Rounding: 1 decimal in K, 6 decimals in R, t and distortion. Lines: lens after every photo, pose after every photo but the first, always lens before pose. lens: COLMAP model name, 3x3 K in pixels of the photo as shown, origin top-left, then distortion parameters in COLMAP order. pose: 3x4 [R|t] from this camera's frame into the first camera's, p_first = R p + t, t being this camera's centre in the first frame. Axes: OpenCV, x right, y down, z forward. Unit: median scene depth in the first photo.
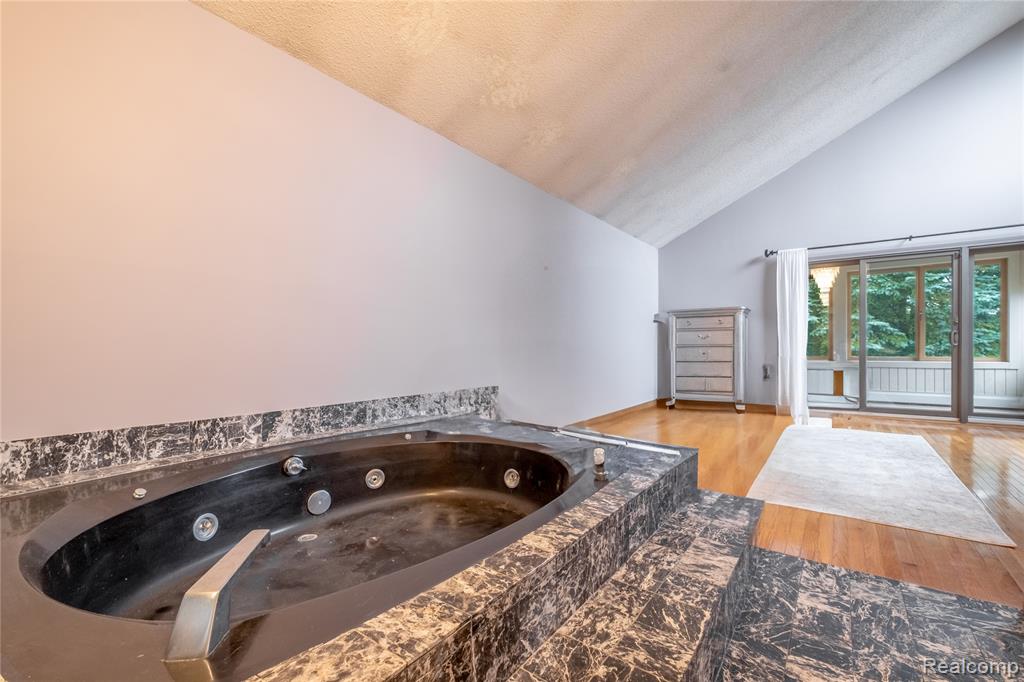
lens RADIAL K [[444.5, 0, 518.8], [0, 444.5, 349.0], [0, 0, 1]] dist [0.015201, -0.002380]
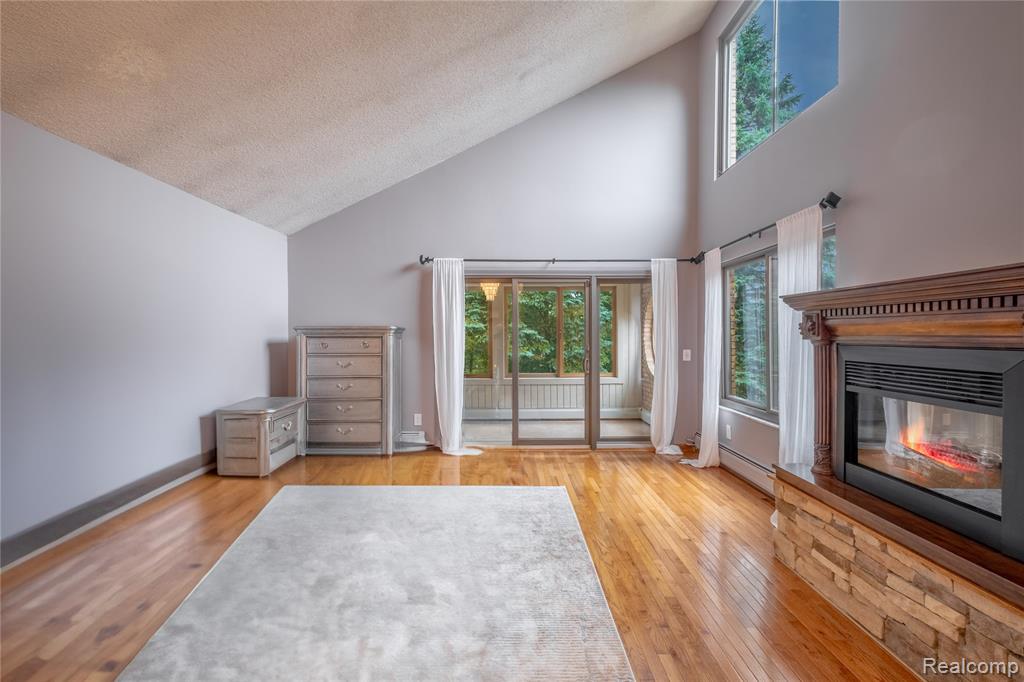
lens RADIAL K [[444.5, 0, 512.6], [0, 444.5, 339.0], [0, 0, 1]] dist [0.015201, -0.002380]
pose [[0.806545, -0.008001, 0.591119, 0.207741], [0.002315, 0.999943, 0.010376, -0.078018], [-0.591169, -0.007000, 0.806518, 0.247717]]
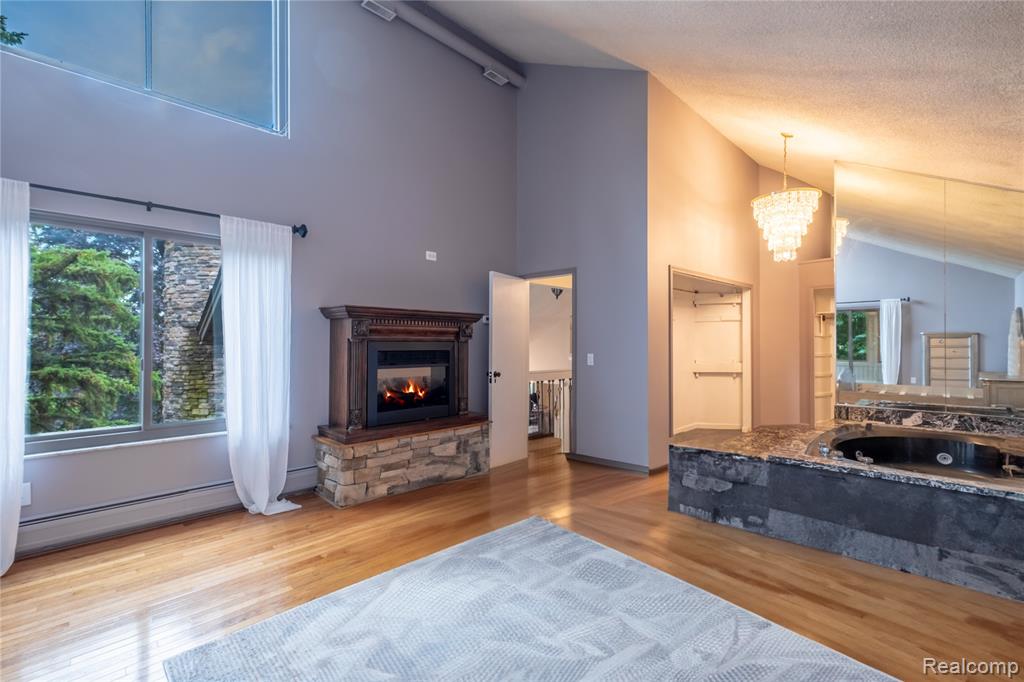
lens RADIAL K [[444.5, 0, 513.0], [0, 444.5, 341.8], [0, 0, 1]] dist [0.015201, -0.002380]
pose [[-0.984878, 0.000927, 0.173250, 0.438356], [0.000549, 0.999997, -0.002229, -0.060468], [-0.173251, -0.002100, -0.984875, 1.266981]]
